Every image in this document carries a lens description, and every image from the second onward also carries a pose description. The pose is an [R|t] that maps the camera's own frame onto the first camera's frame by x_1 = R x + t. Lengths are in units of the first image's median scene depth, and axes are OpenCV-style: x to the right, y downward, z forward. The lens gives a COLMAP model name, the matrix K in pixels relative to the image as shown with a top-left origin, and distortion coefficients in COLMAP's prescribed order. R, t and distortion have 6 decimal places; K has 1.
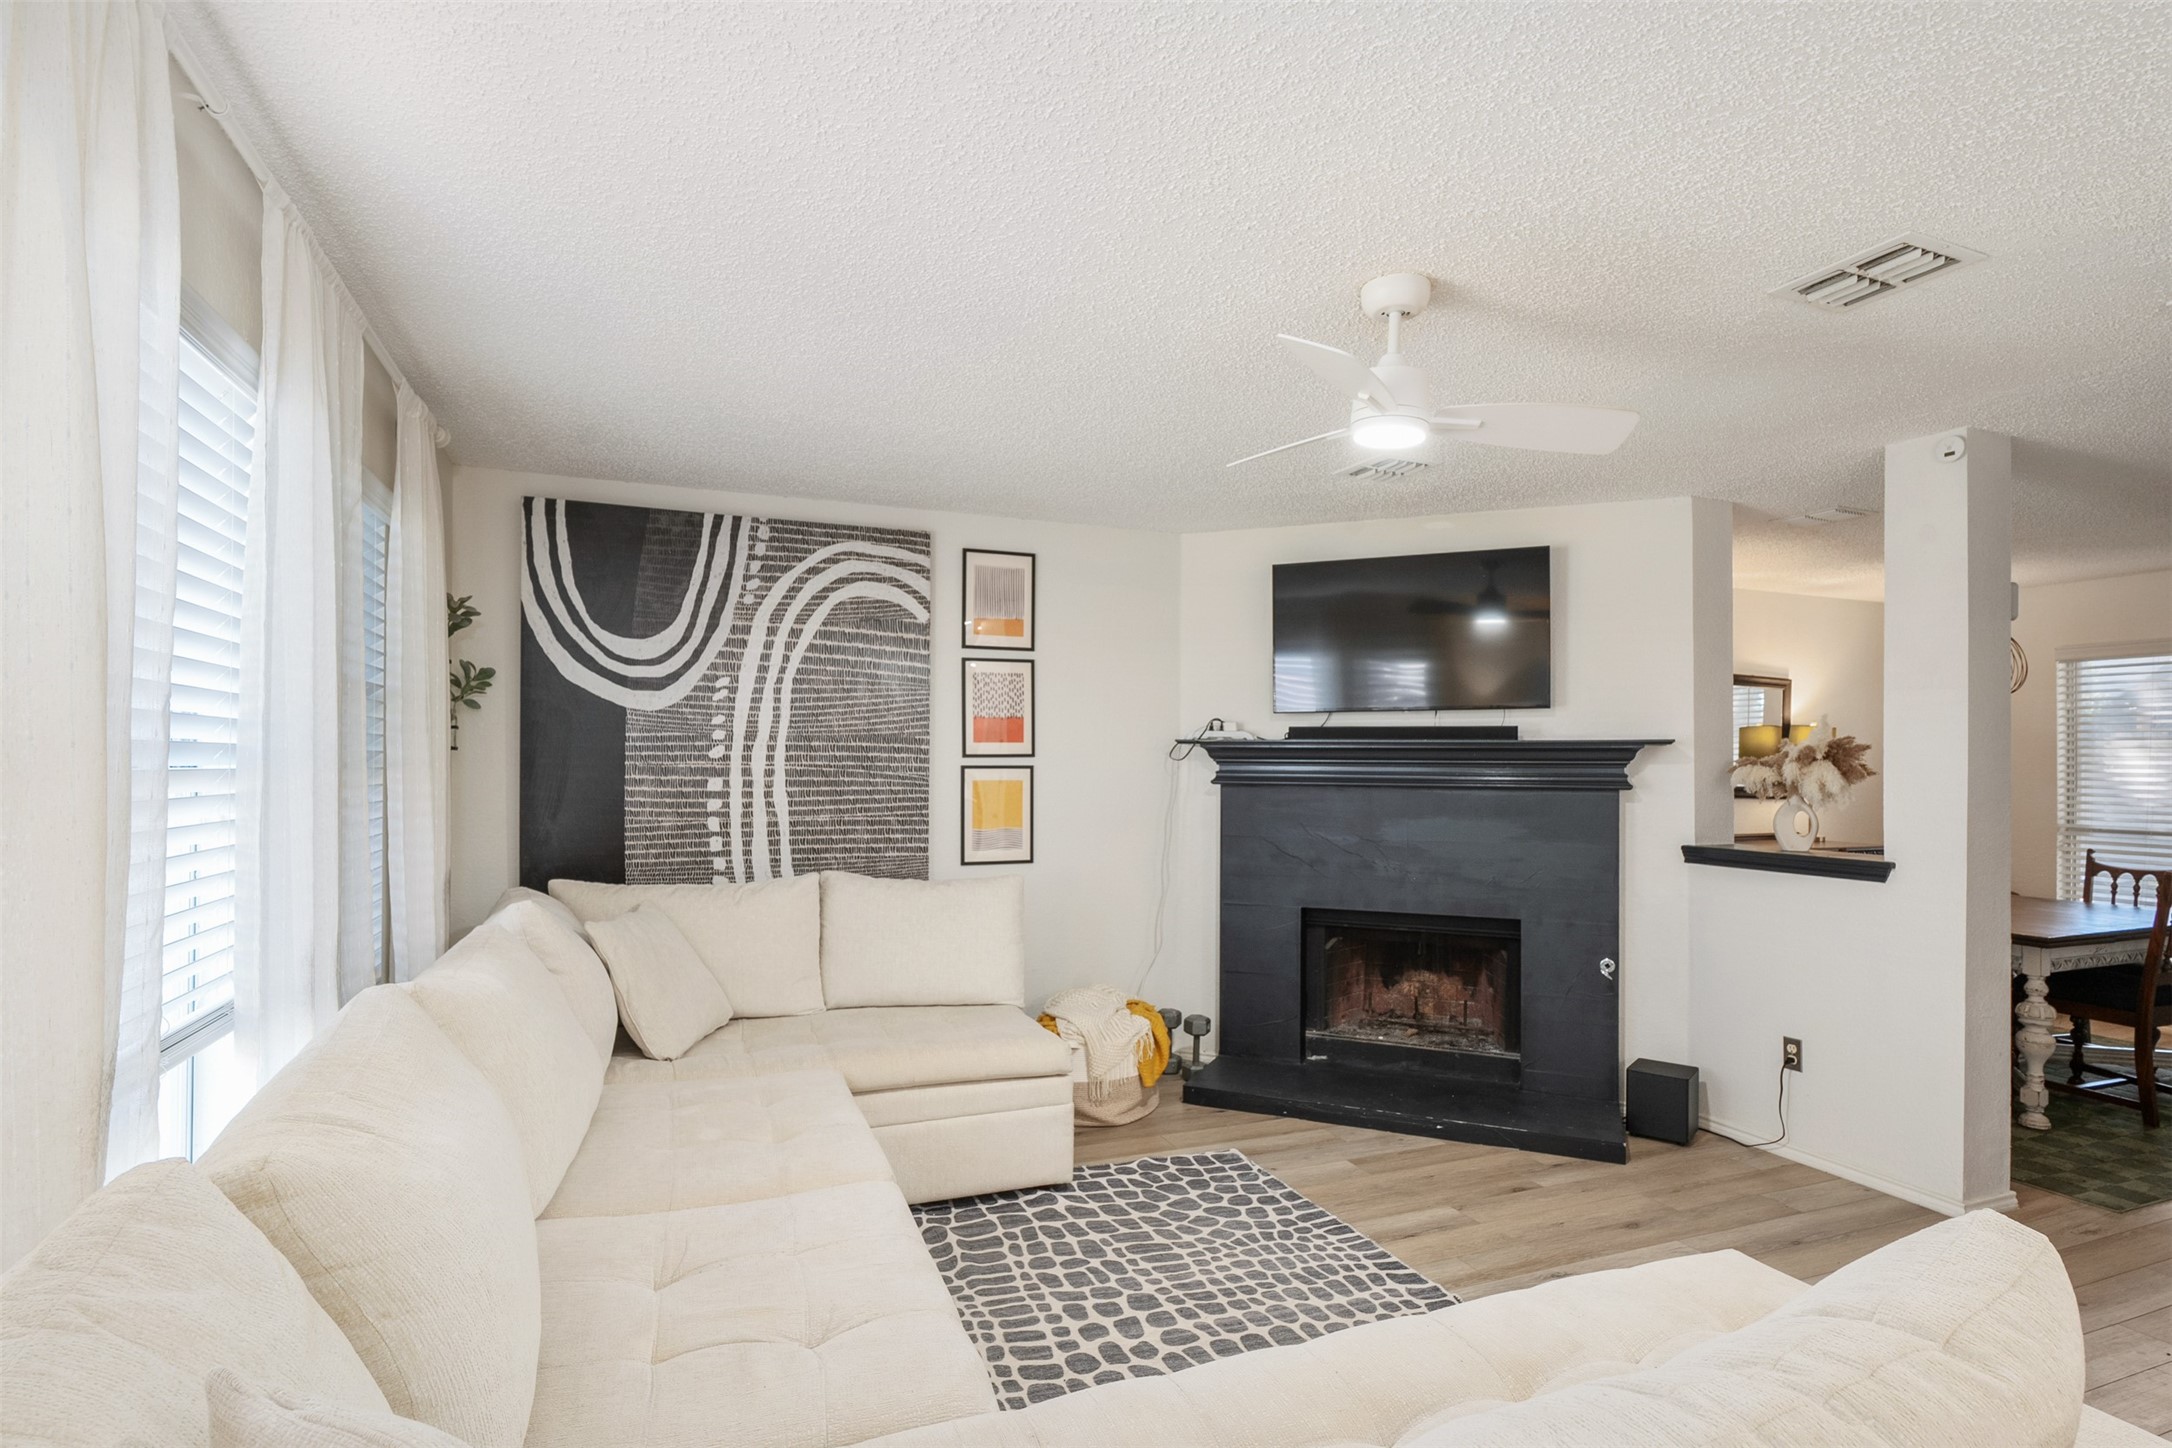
lens RADIAL K [[1105.3, 0, 1086.2], [0, 1105.3, 752.4], [0, 0, 1]] dist [-0.002182, 0.001582]
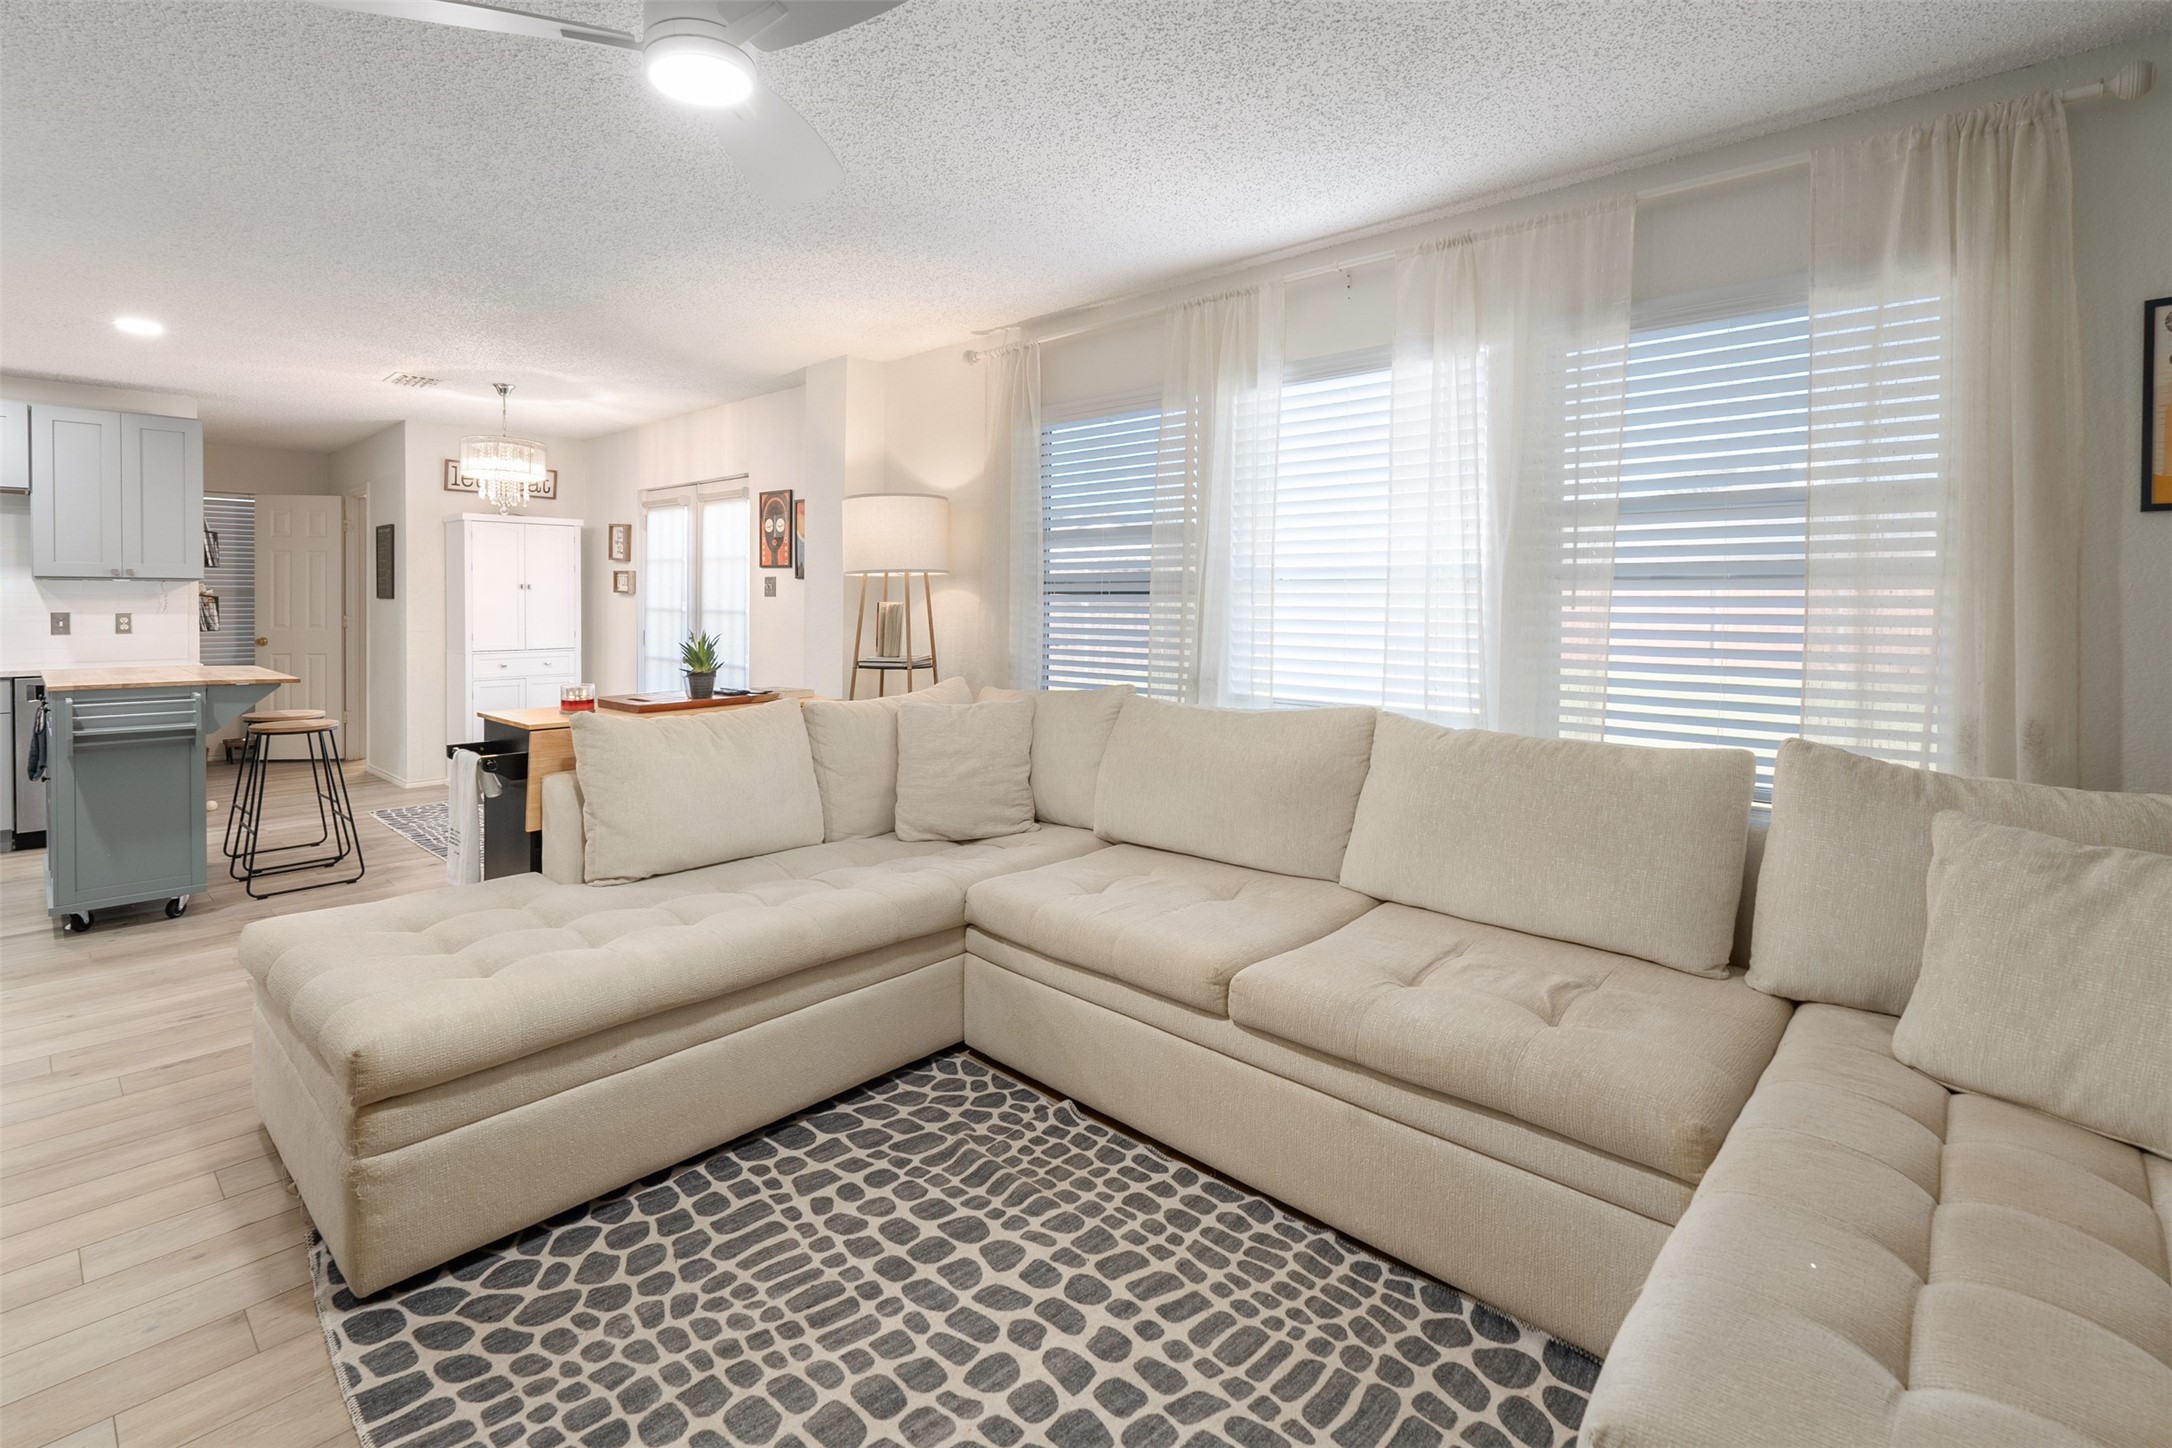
lens RADIAL K [[998.6, 0, 1068.8], [0, 998.6, 617.2], [0, 0, 1]] dist [-0.001125, -0.001702]
pose [[-0.902061, -0.005709, -0.431571, 0.192937], [-0.009708, 0.999928, 0.007064, 0.032147], [0.431499, 0.010562, -0.902051, 0.972205]]
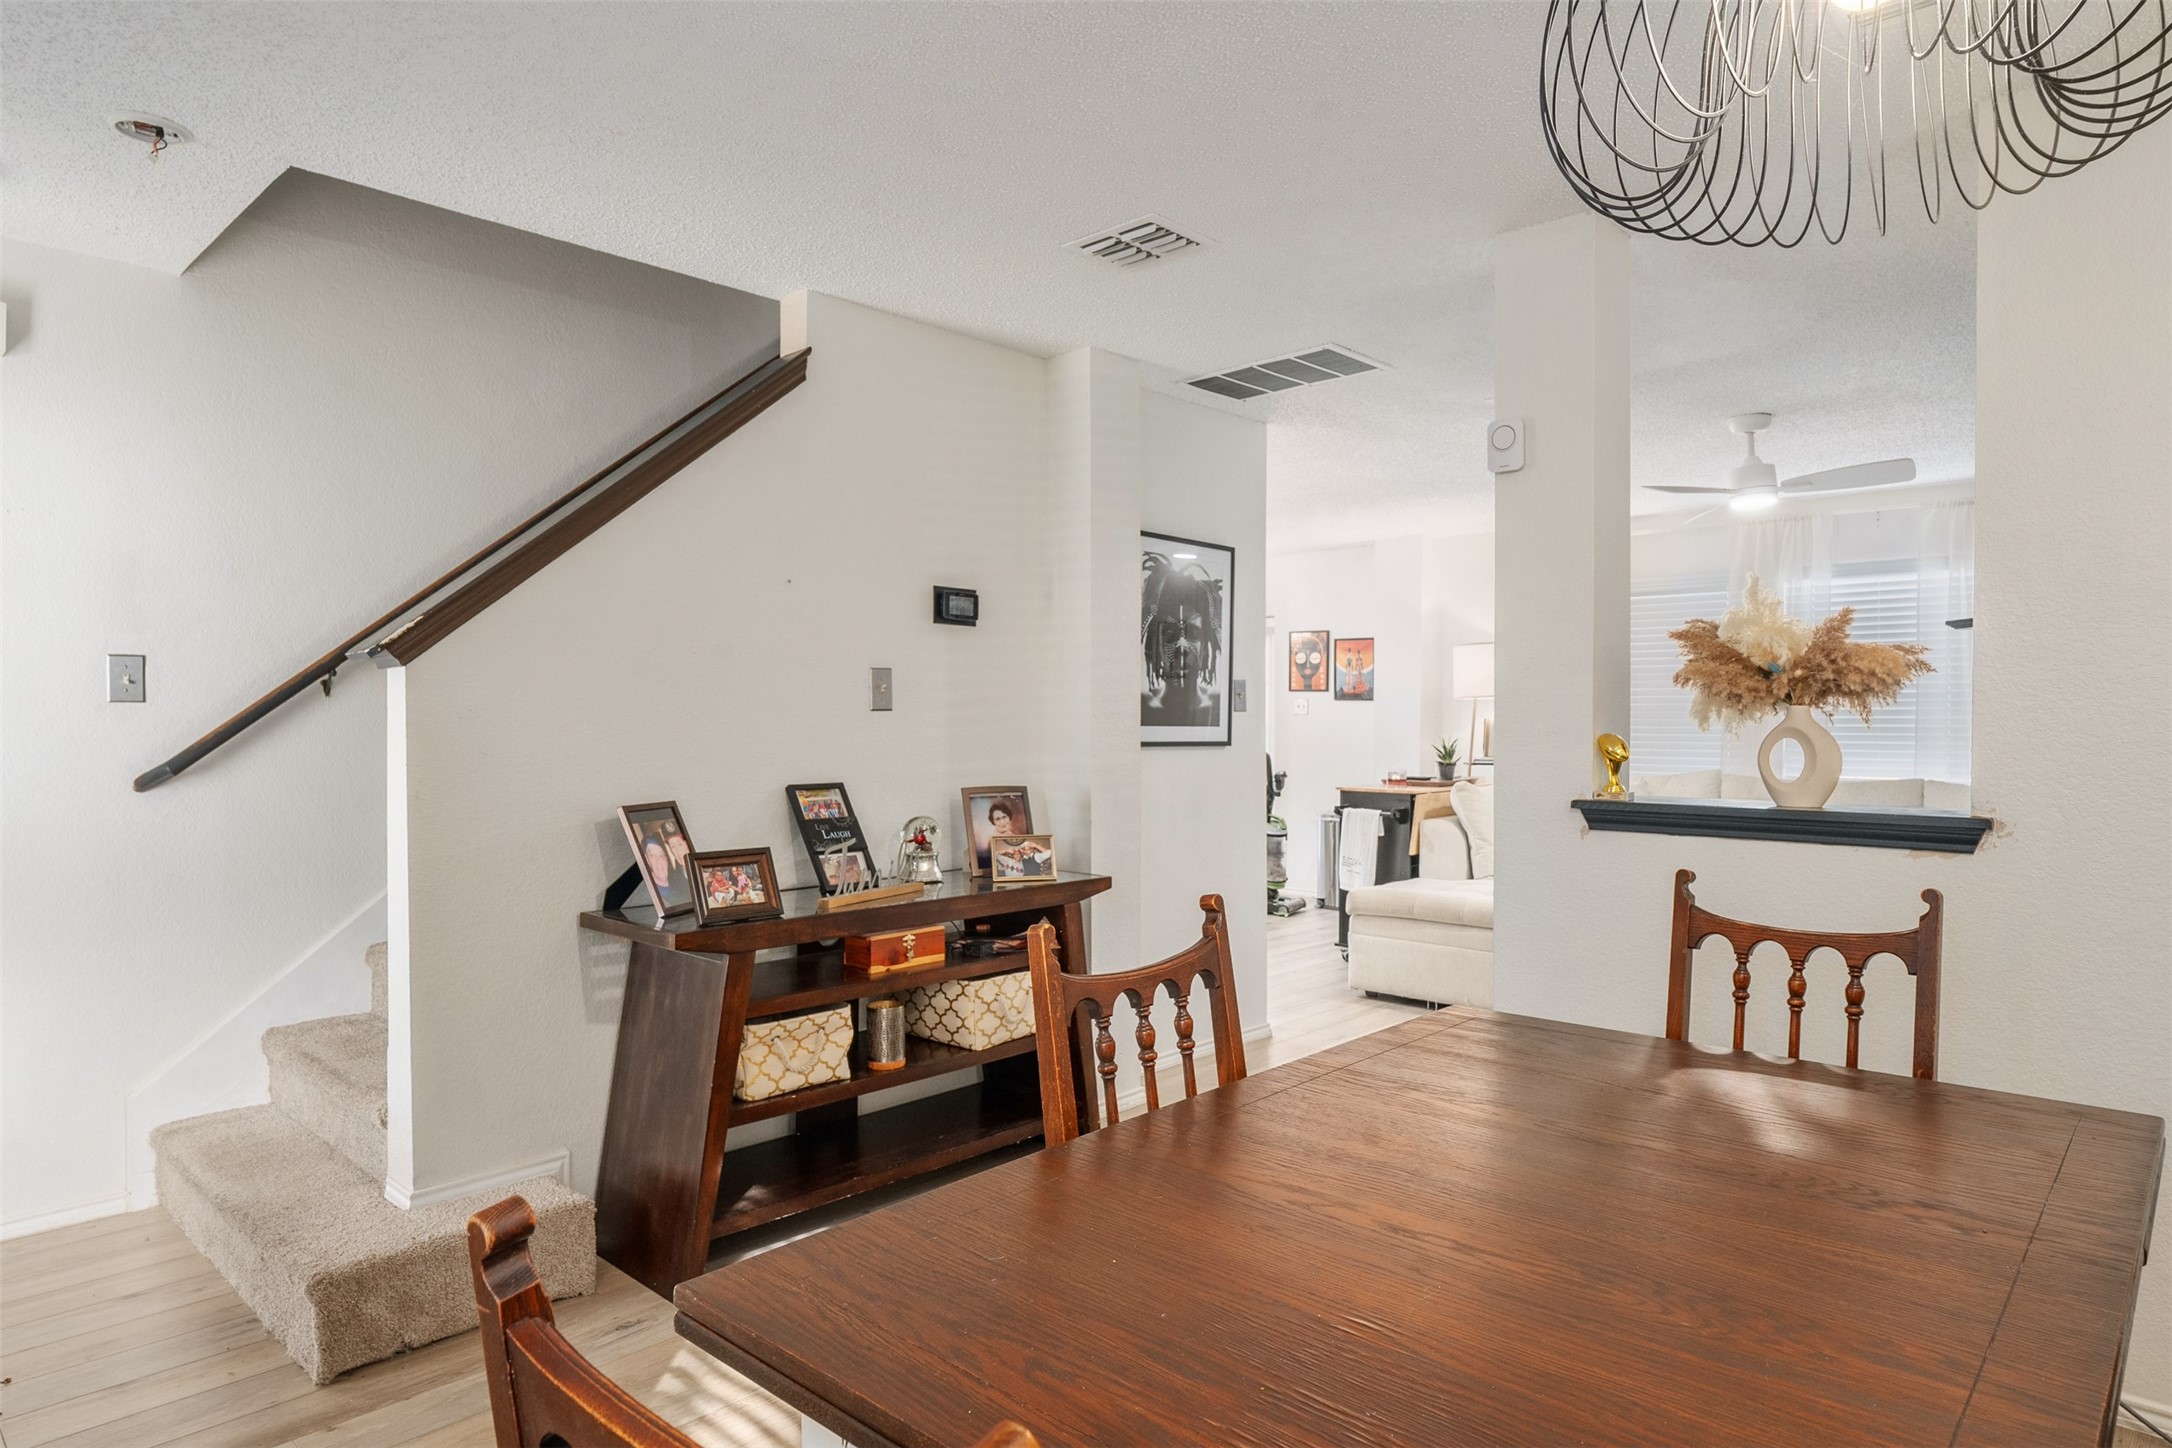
lens RADIAL K [[1223.7, 0, 1090.4], [0, 1223.7, 732.3], [0, 0, 1]] dist [0.003782, -0.002235]
pose [[-0.907410, -0.003179, -0.420234, 1.165822], [-0.005133, 0.999981, 0.003519, 0.042954], [0.420215, 0.005350, -0.907409, 1.327237]]
